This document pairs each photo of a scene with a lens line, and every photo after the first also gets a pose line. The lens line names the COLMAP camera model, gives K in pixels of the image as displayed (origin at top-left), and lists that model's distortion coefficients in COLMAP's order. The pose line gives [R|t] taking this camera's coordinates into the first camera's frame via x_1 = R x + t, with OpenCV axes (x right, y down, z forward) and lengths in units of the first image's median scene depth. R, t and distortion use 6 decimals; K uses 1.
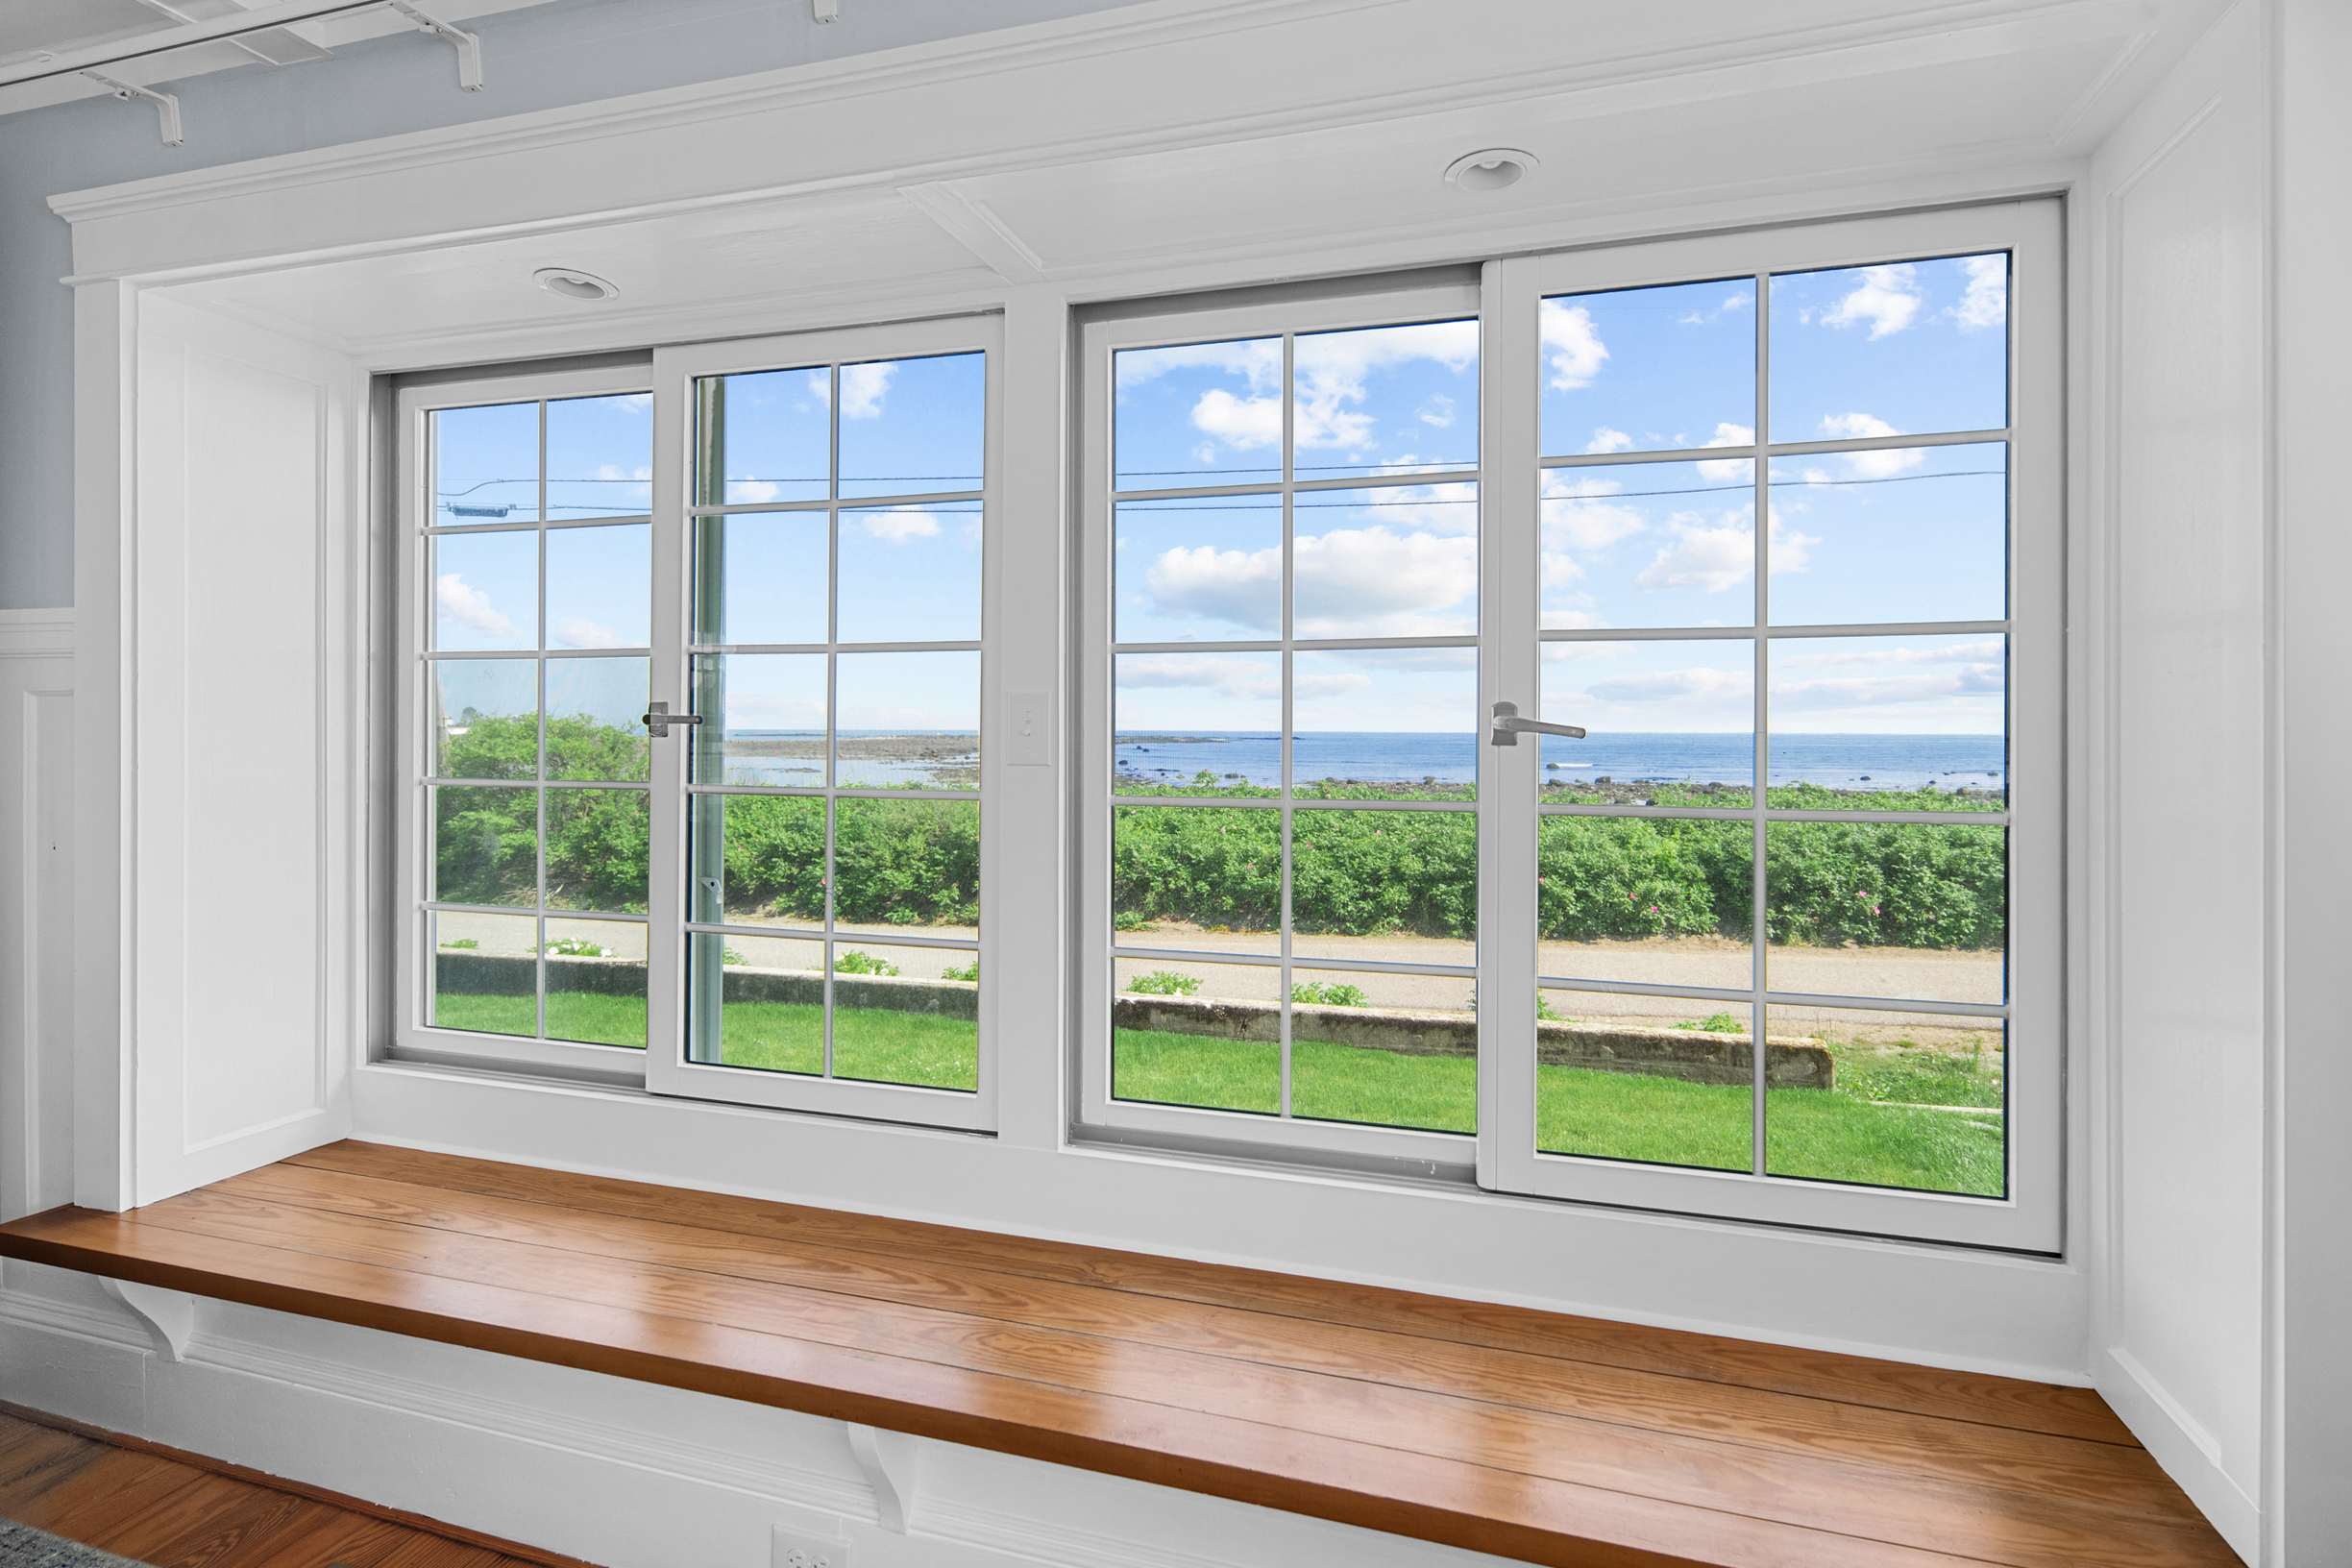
lens RADIAL K [[1079.2, 0, 1256.7], [0, 1079.2, 743.0], [0, 0, 1]] dist [0.000415, 0.000028]
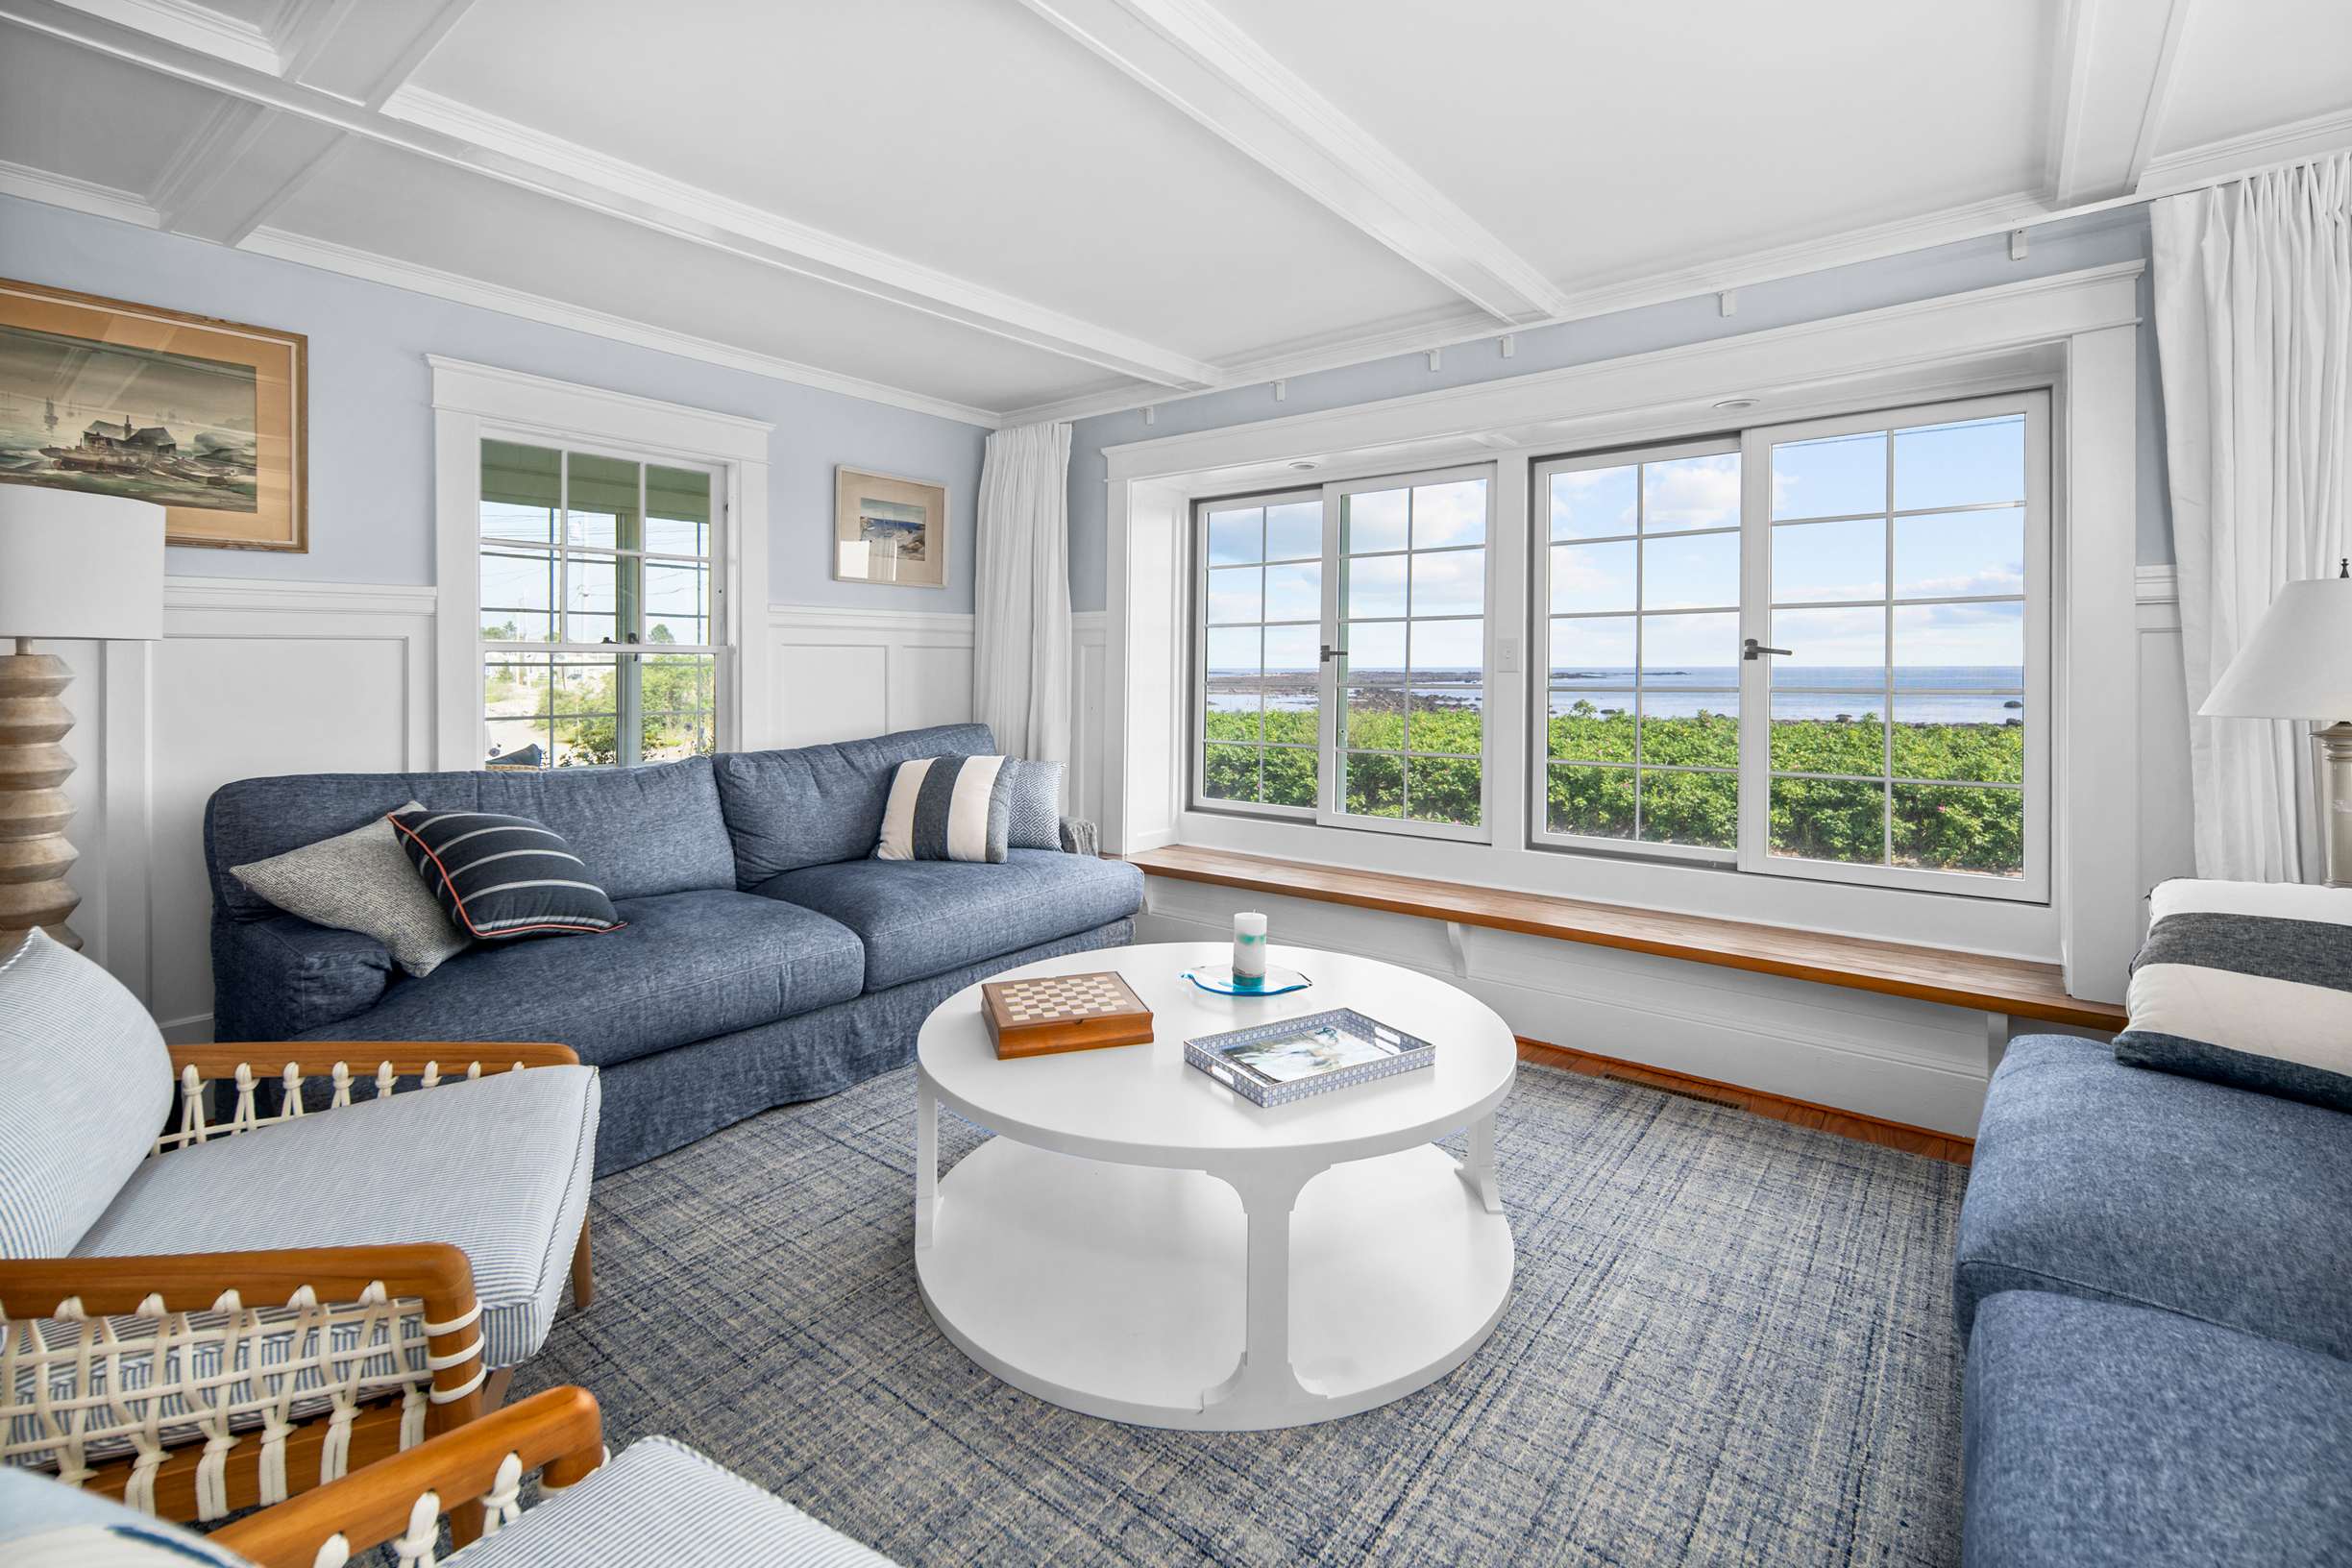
lens RADIAL K [[1065.1, 0, 1163.2], [0, 1065.1, 692.8], [0, 0, 1]] dist [0.000923, 0.000266]
pose [[0.913587, 0.002300, -0.406638, 0.004144], [0.002384, 0.999937, 0.011013, 0.005962], [0.406637, -0.011031, 0.913523, -0.197582]]
